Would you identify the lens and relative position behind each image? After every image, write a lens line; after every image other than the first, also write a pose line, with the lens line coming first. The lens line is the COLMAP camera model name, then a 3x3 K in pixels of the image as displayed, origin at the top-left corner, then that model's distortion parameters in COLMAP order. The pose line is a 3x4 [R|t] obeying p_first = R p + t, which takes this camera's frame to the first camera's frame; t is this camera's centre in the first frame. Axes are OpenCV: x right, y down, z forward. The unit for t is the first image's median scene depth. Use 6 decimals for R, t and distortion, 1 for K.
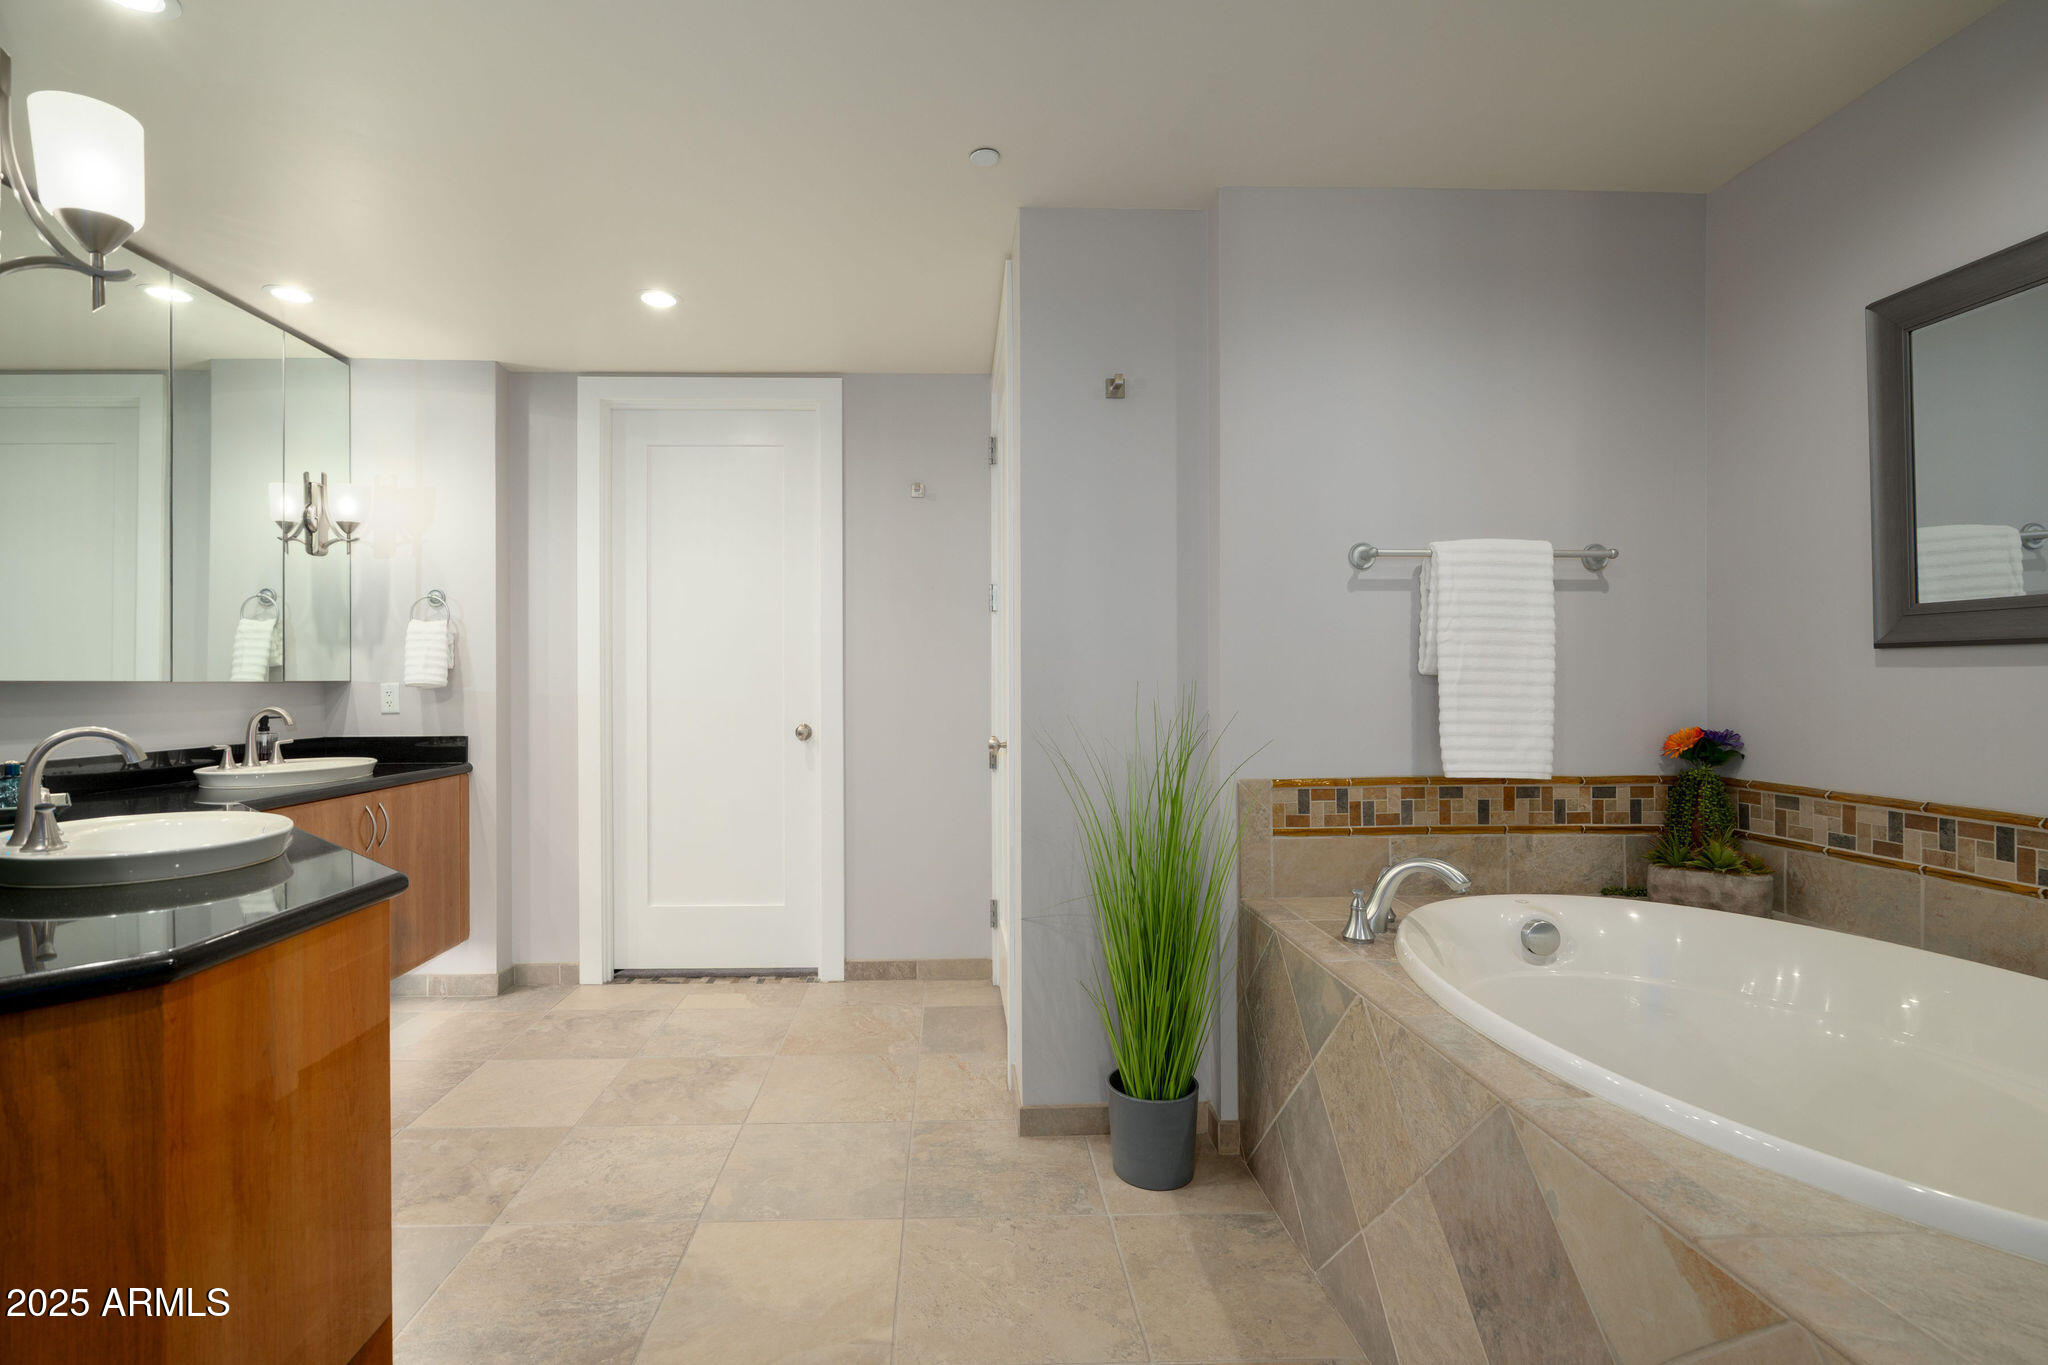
lens RADIAL K [[930.1, 0, 1013.7], [0, 930.1, 689.6], [0, 0, 1]] dist [-0.005185, -0.000175]
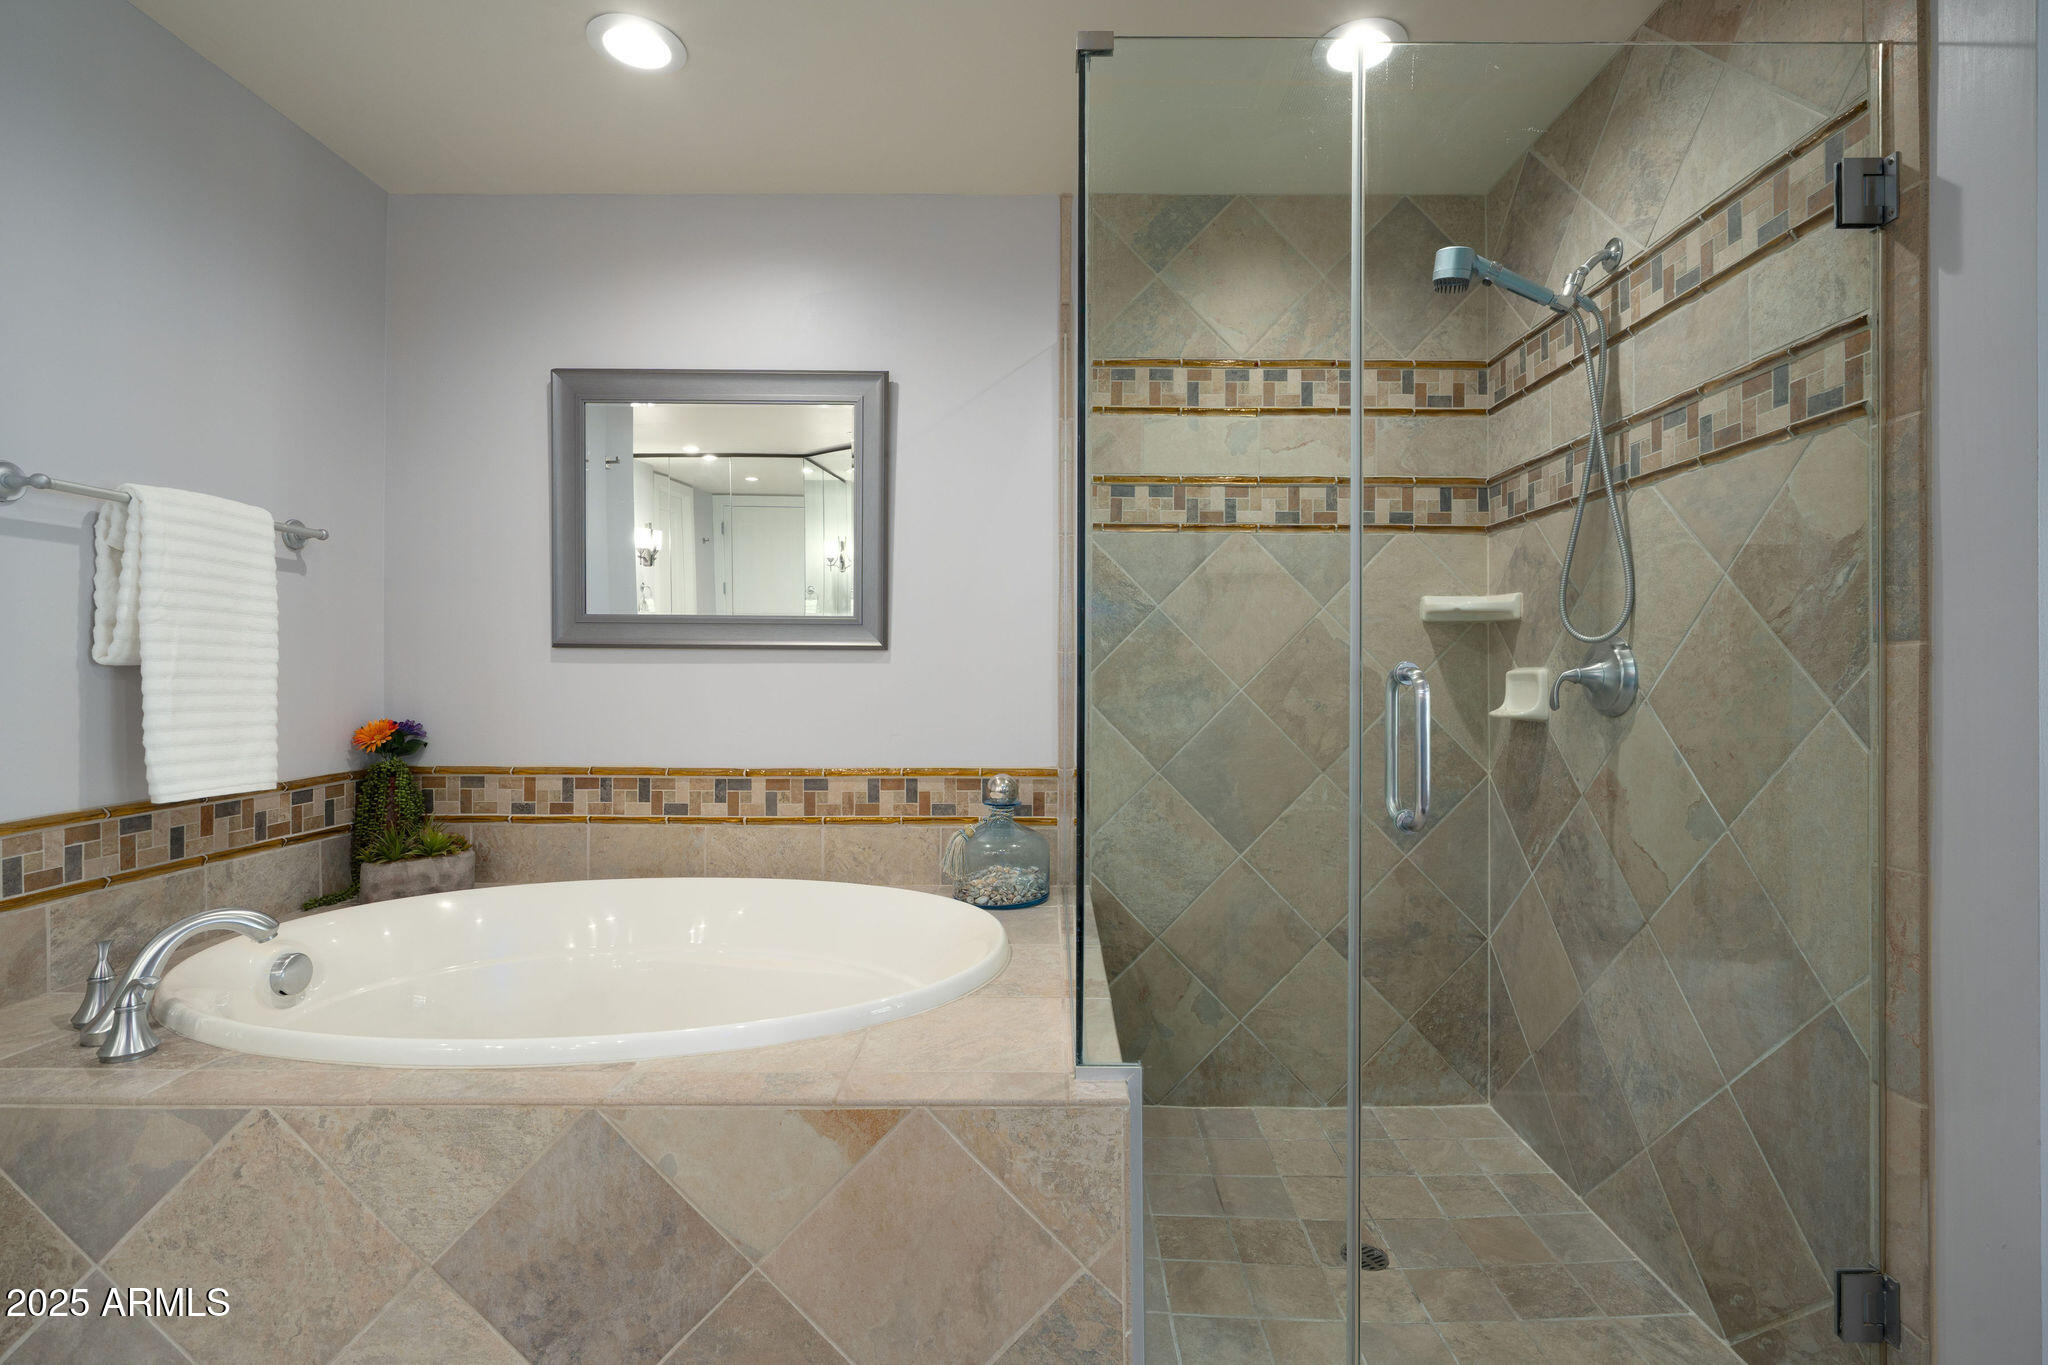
lens RADIAL K [[930.1, 0, 1016.8], [0, 930.1, 667.9], [0, 0, 1]] dist [-0.005185, -0.000175]
pose [[0.062082, 0.004358, 0.998062, -0.232759], [0.005854, 0.999972, -0.004731, -0.006592], [-0.998054, 0.006136, 0.062055, 0.265005]]
